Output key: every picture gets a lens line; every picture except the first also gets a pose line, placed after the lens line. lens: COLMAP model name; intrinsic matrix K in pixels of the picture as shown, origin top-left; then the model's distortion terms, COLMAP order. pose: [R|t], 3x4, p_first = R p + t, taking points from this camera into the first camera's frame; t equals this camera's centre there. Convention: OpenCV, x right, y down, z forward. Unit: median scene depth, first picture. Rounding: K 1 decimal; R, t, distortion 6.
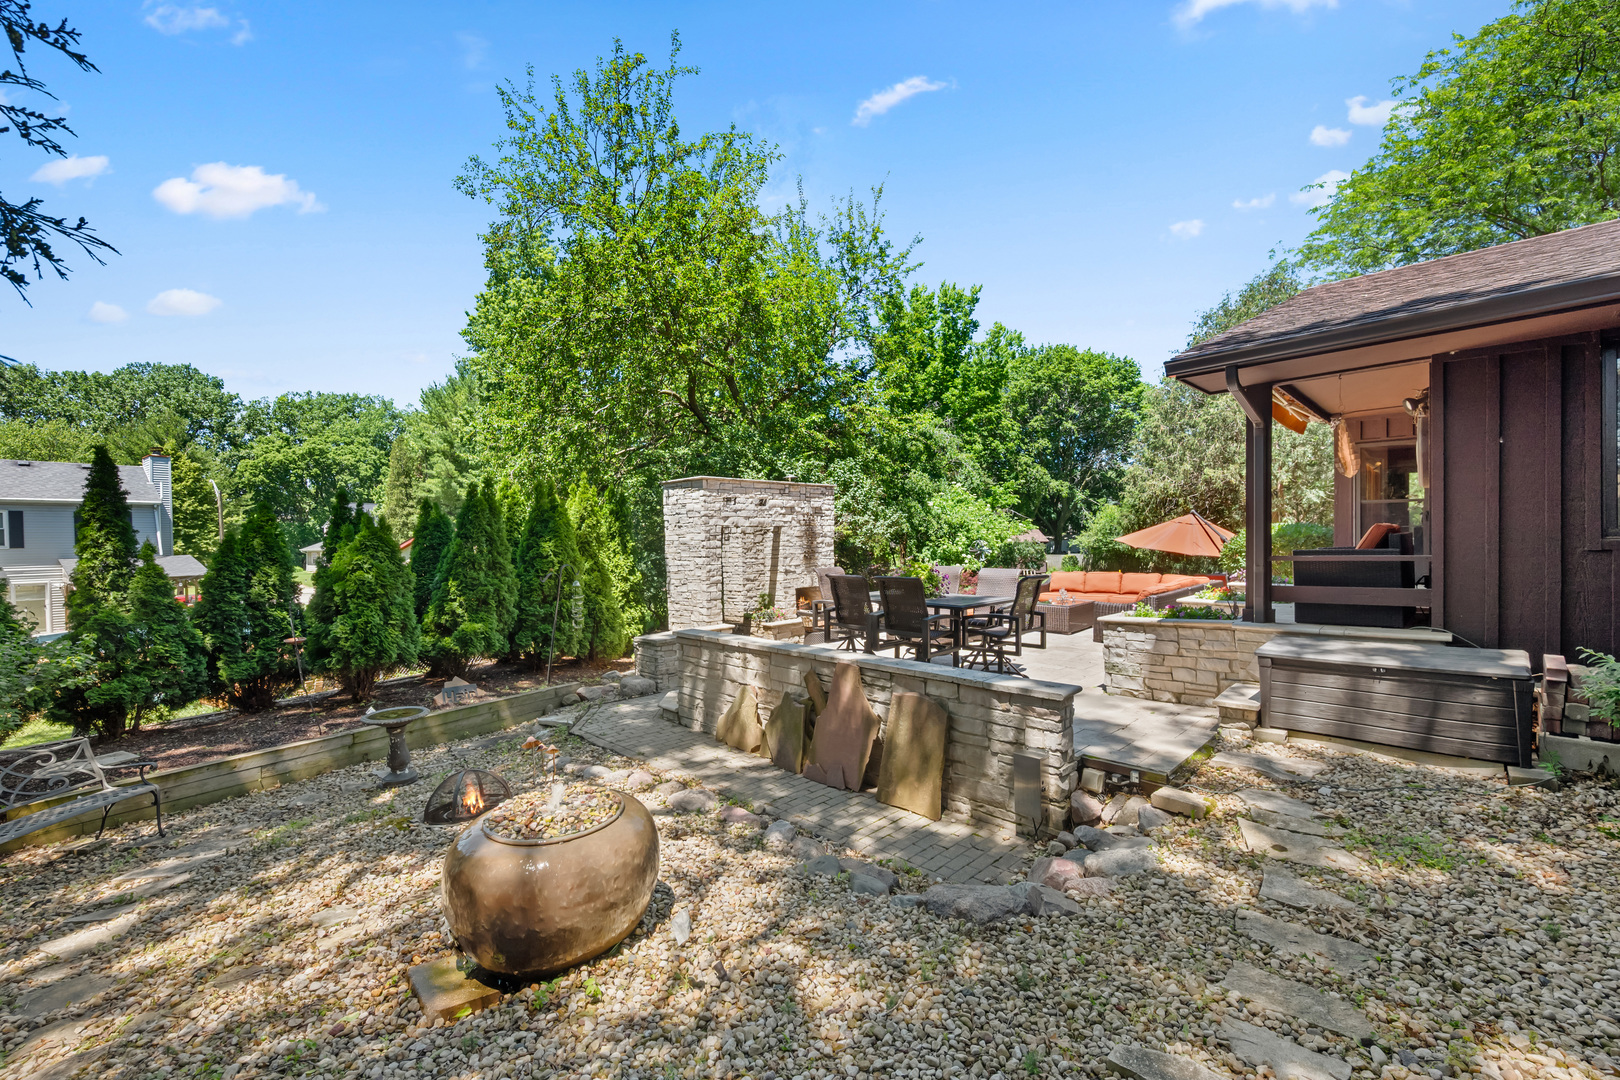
lens RADIAL K [[612.6, 0, 826.0], [0, 612.6, 554.9], [0, 0, 1]] dist [-0.002400, 0.000111]
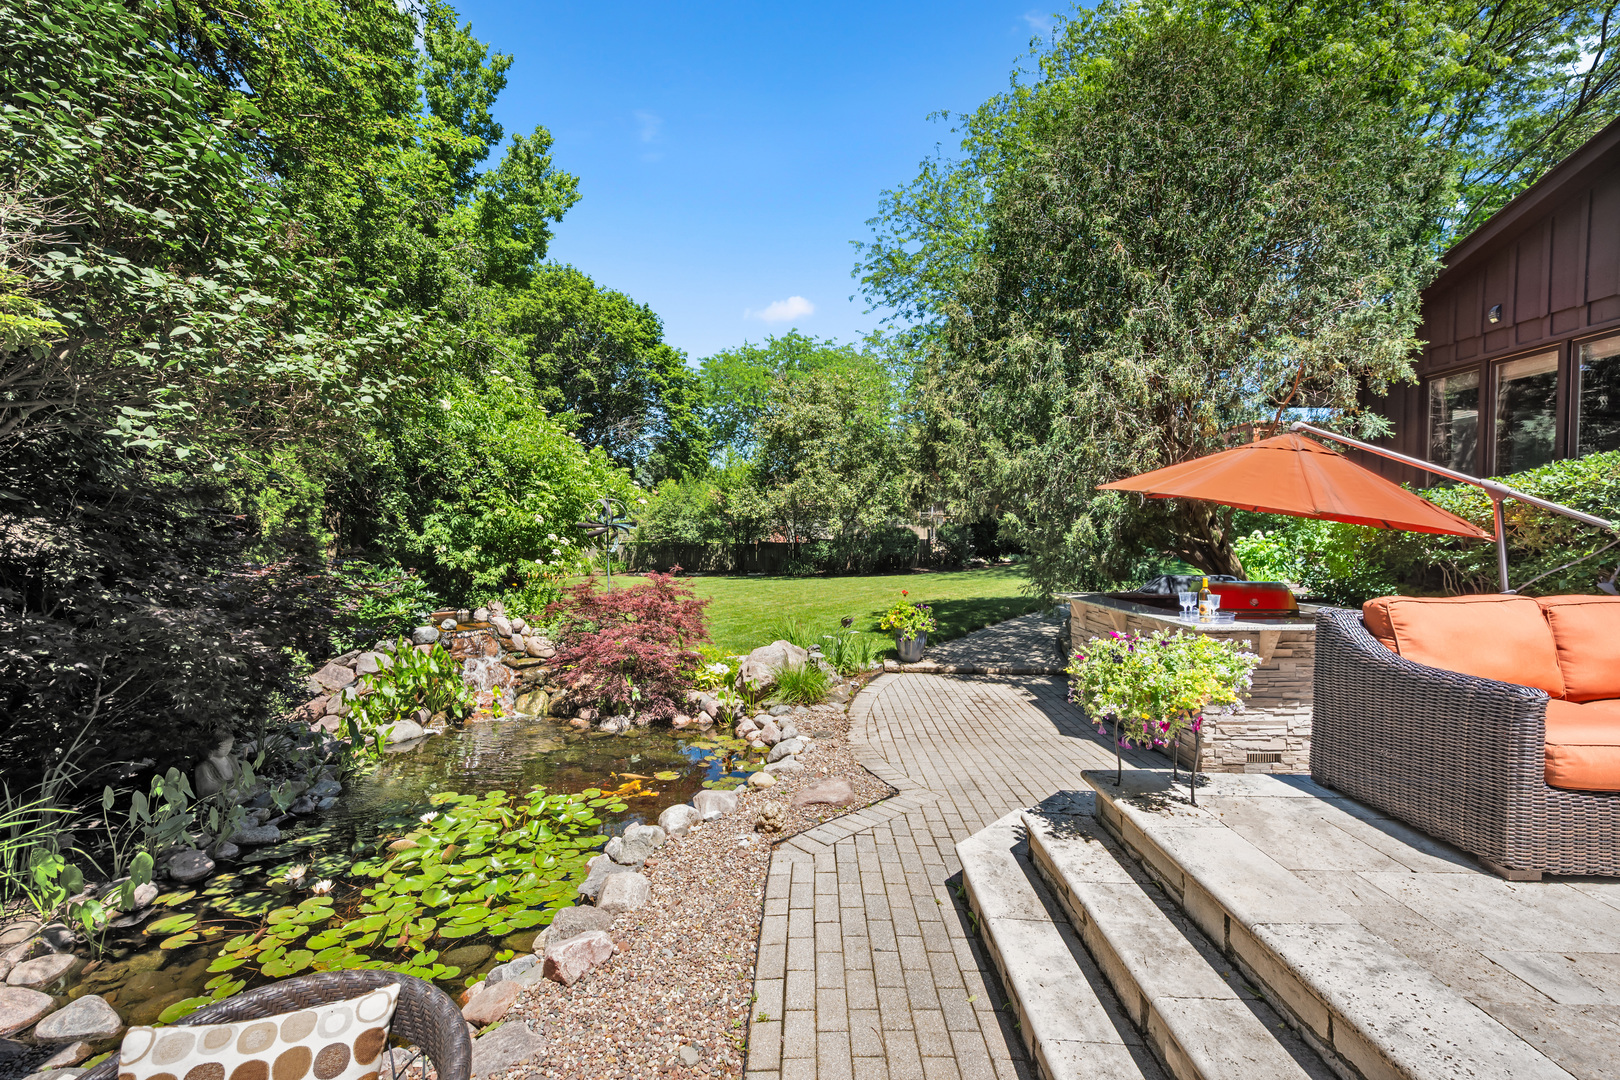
lens RADIAL K [[690.0, 0, 820.0], [0, 690.0, 539.5], [0, 0, 1]] dist [-0.001260, 0.001262]
pose [[0.718539, 0.015742, 0.695308, 0.028723], [-0.007837, 0.999864, -0.014539, 0.004391], [-0.695442, 0.004998, 0.718565, 0.386999]]
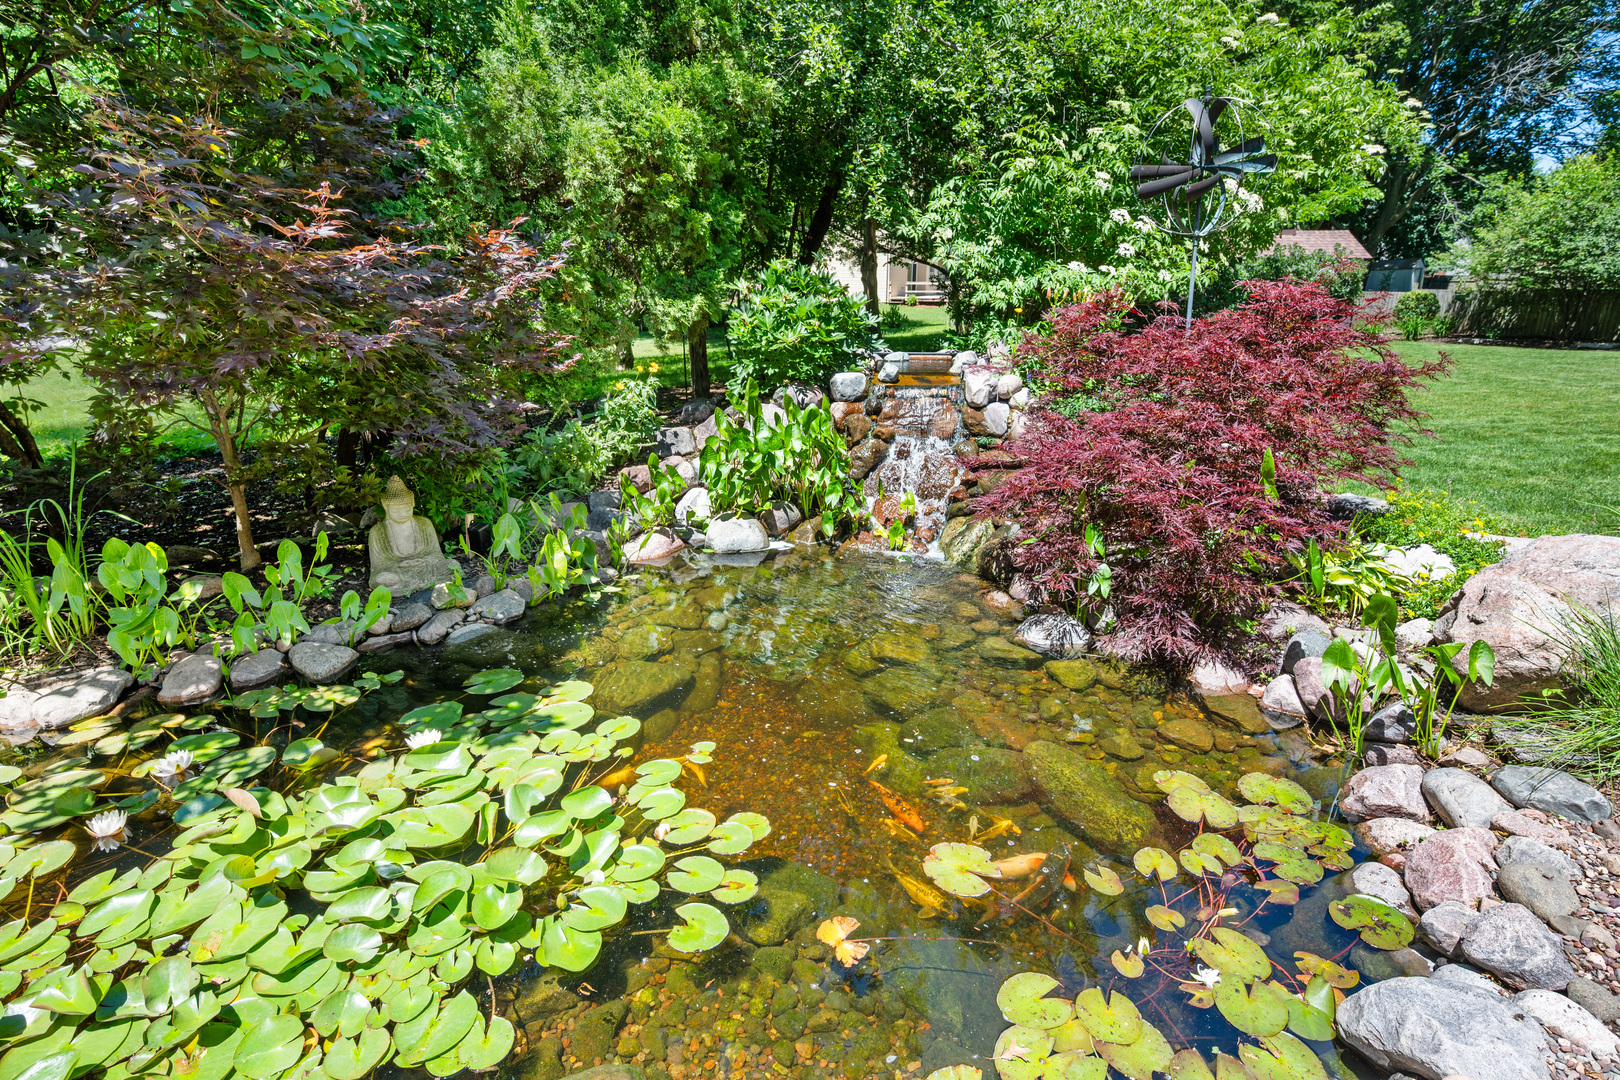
lens RADIAL K [[841.0, 0, 797.1], [0, 841.0, 553.0], [0, 0, 1]] dist [0.012808, -0.000072]
pose [[0.983971, 0.077855, -0.160439, 0.122088], [-0.027620, 0.955345, 0.294200, 0.017692], [0.176179, -0.285053, 0.942181, 0.482682]]
